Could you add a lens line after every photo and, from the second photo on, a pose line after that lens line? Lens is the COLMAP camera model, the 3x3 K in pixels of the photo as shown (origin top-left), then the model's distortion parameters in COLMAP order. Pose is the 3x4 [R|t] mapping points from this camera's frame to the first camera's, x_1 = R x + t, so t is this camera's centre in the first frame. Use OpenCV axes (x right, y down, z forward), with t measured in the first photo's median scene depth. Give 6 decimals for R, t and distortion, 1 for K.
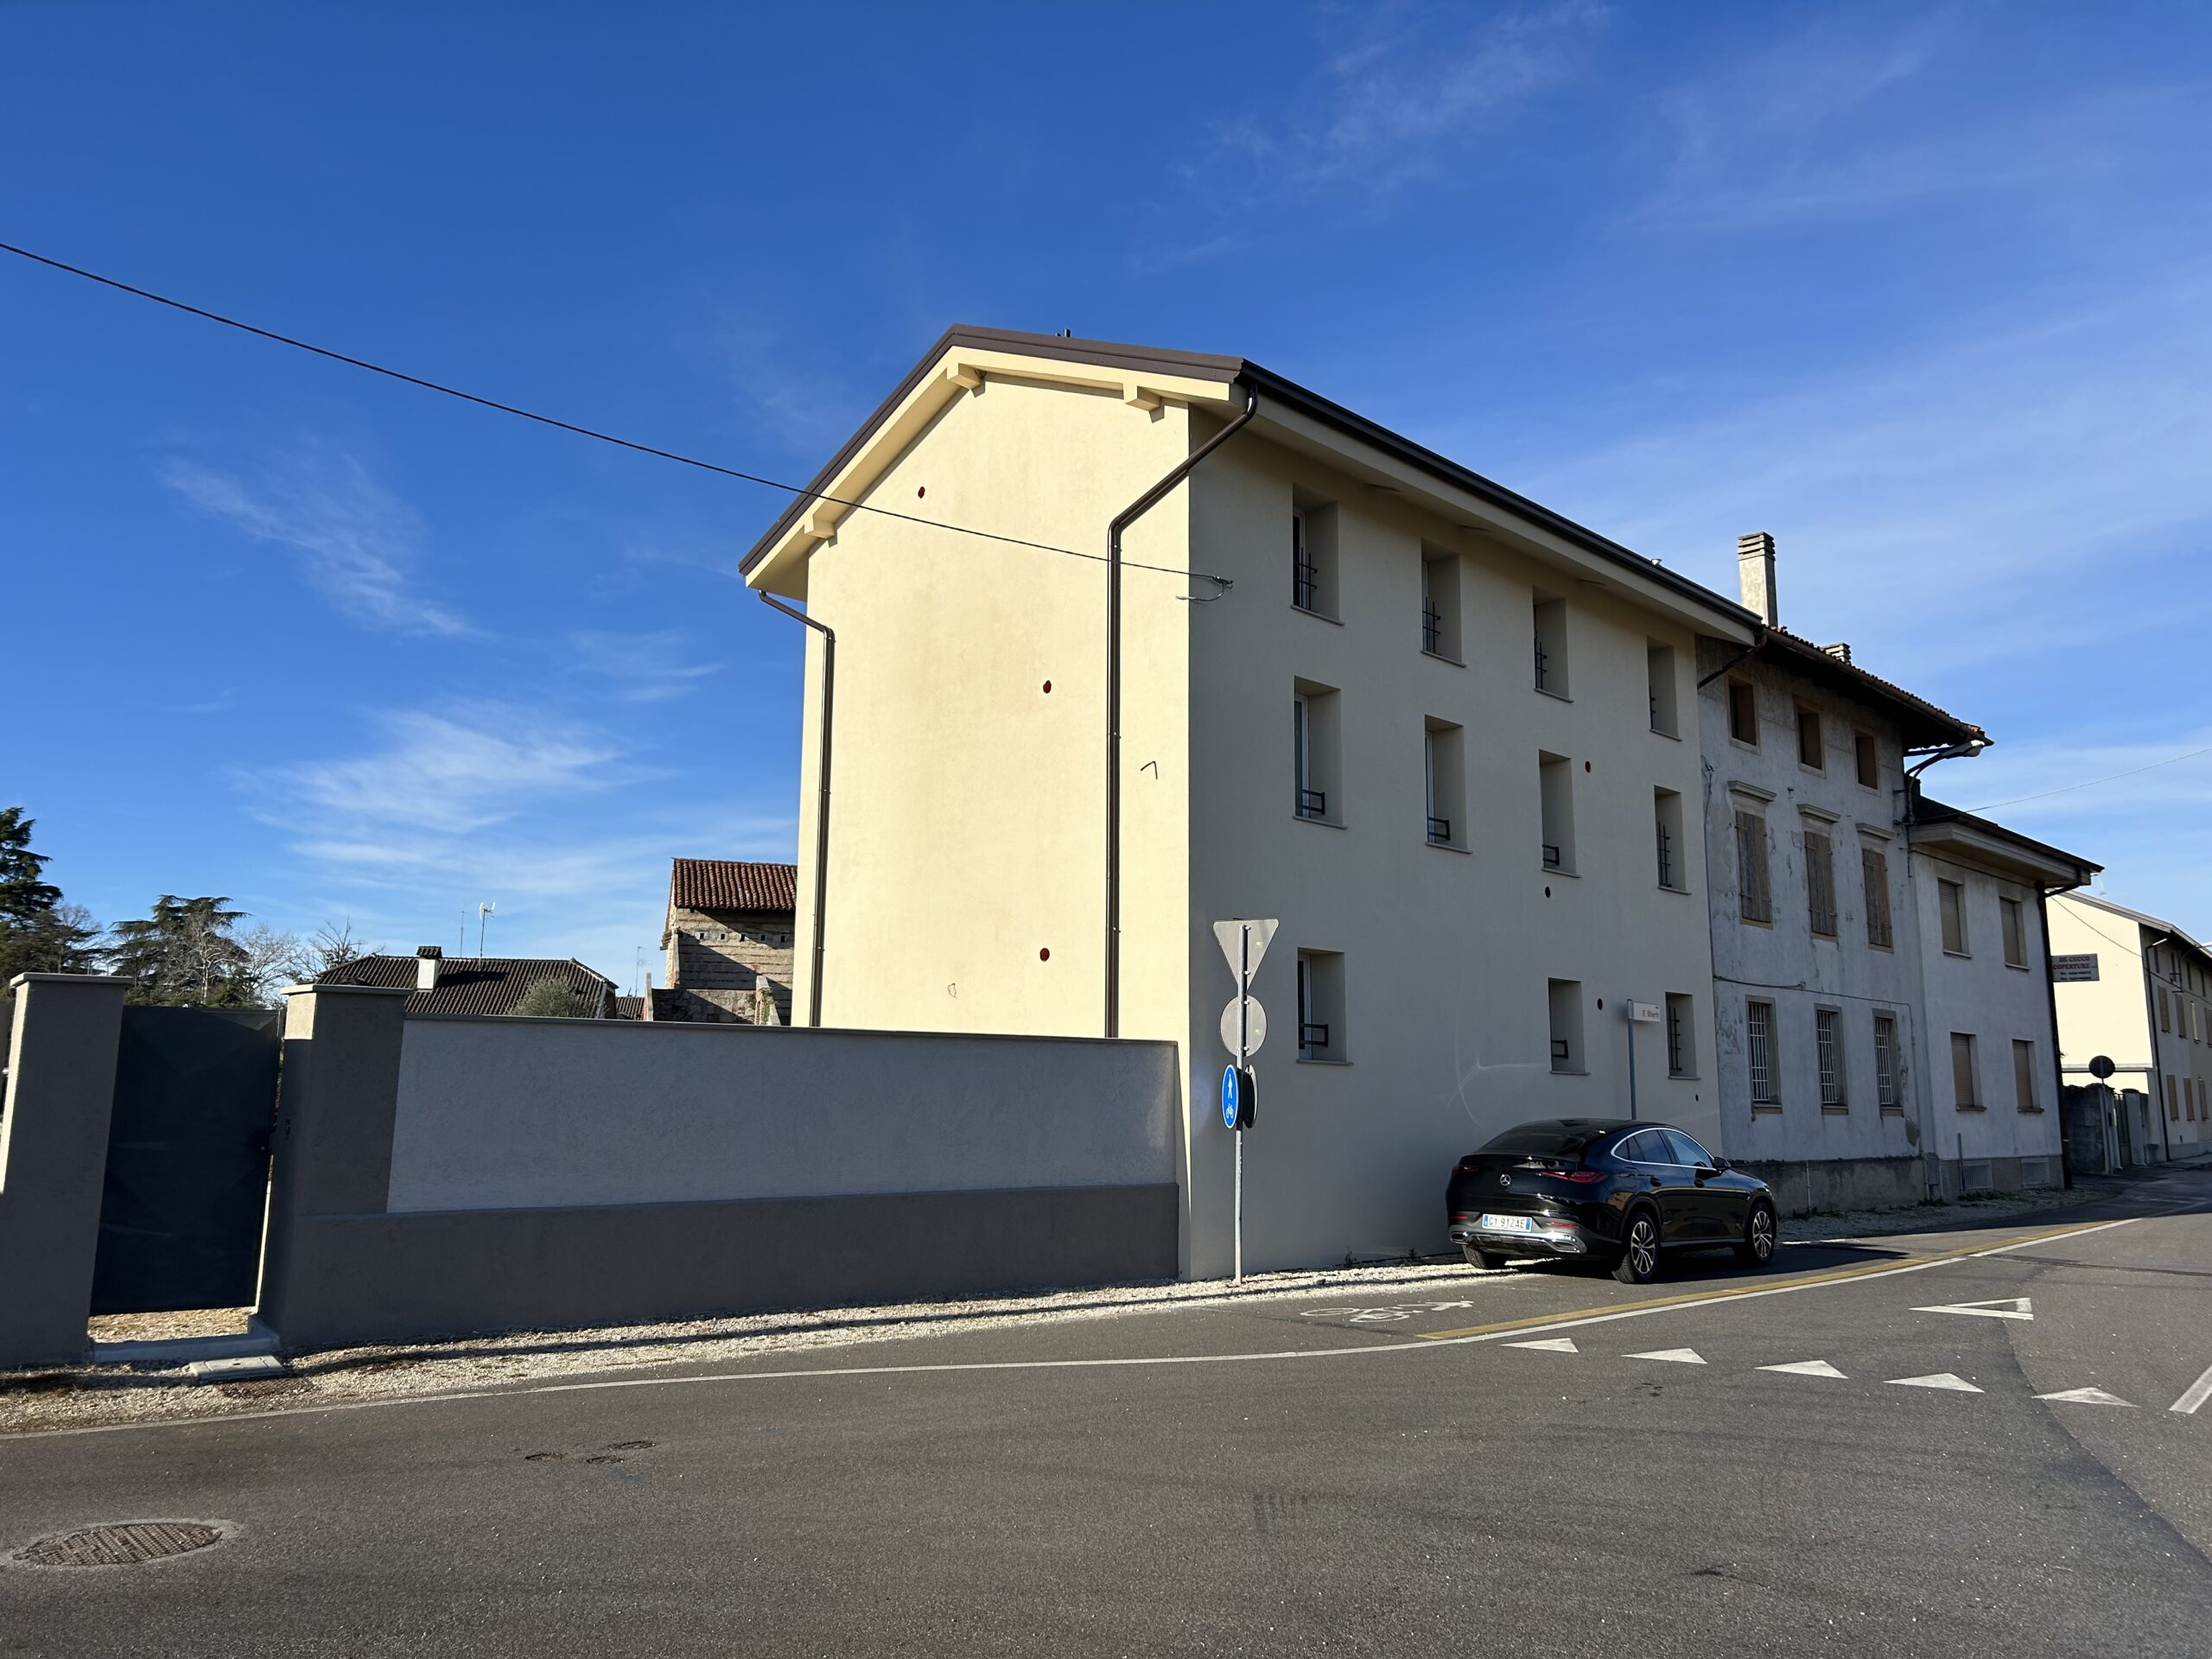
lens RADIAL K [[1666.8, 0, 1108.2], [0, 1666.8, 815.0], [0, 0, 1]] dist [0.003836, -0.006880]
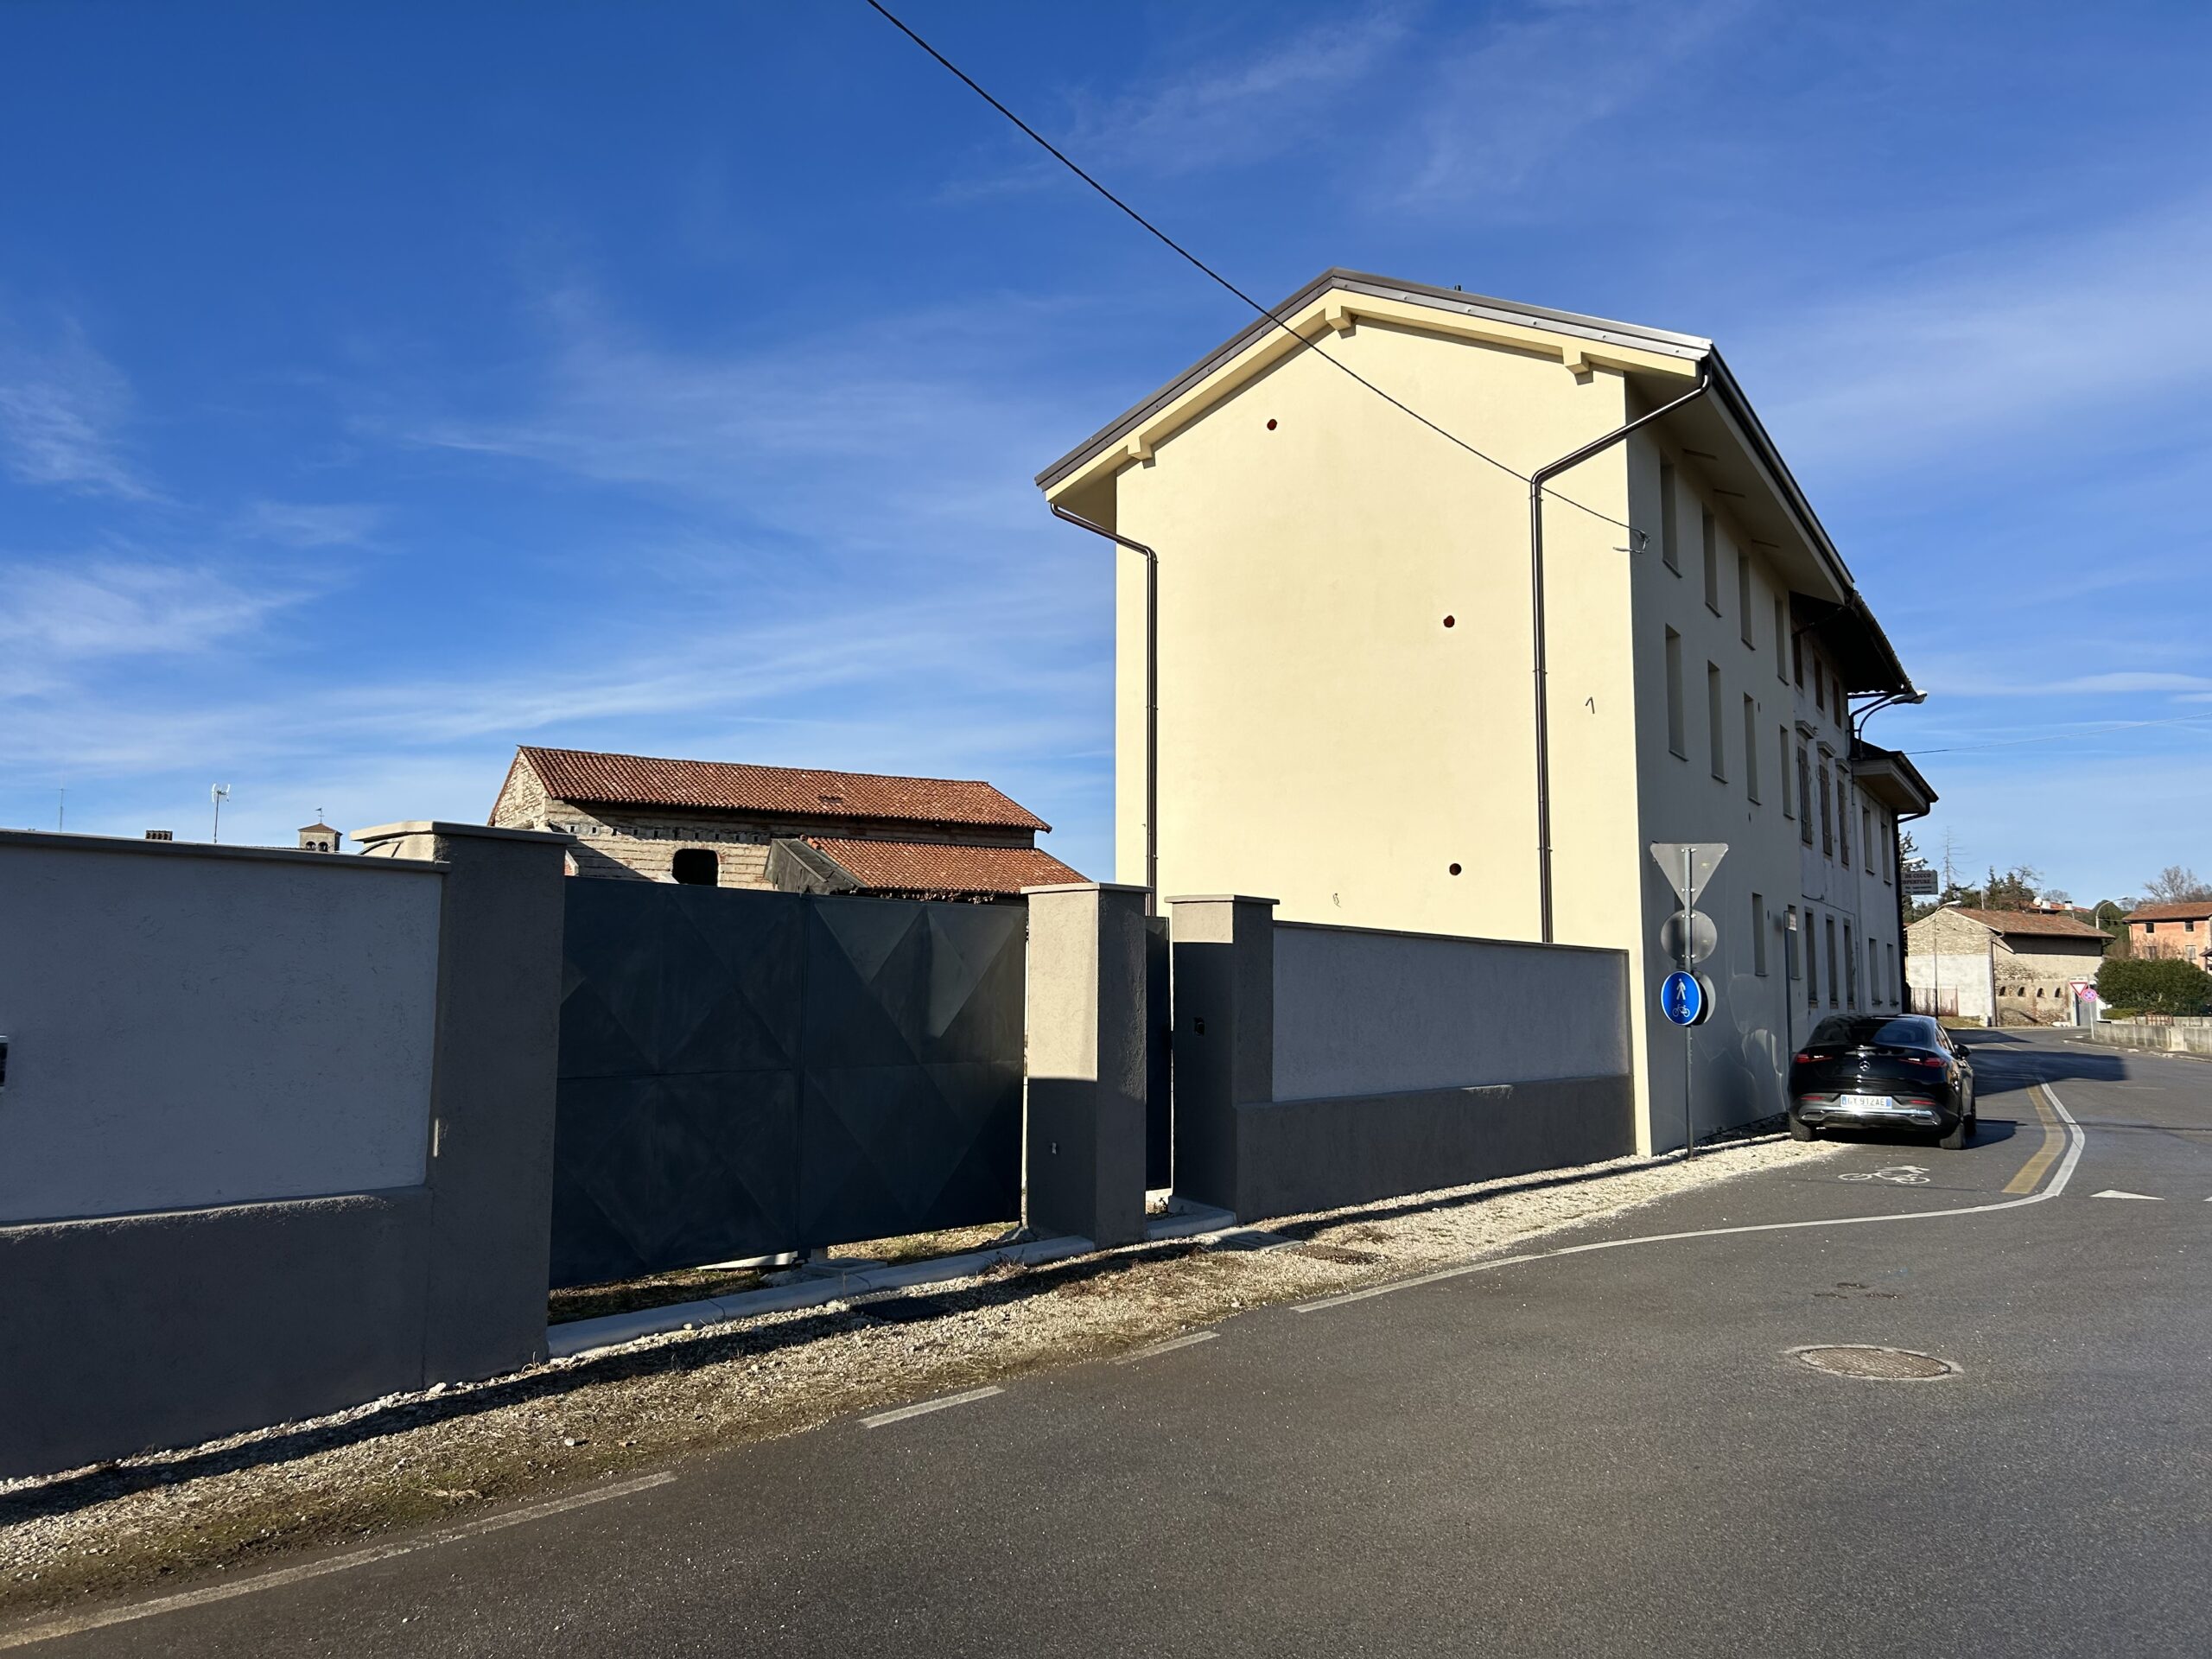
lens RADIAL K [[1666.8, 0, 1104.9], [0, 1666.8, 839.0], [0, 0, 1]] dist [0.003836, -0.006880]
pose [[0.977111, 0.019640, 0.211821, -0.447470], [-0.035523, 0.996812, 0.071443, -0.005263], [-0.209743, -0.077332, 0.974694, -0.020110]]
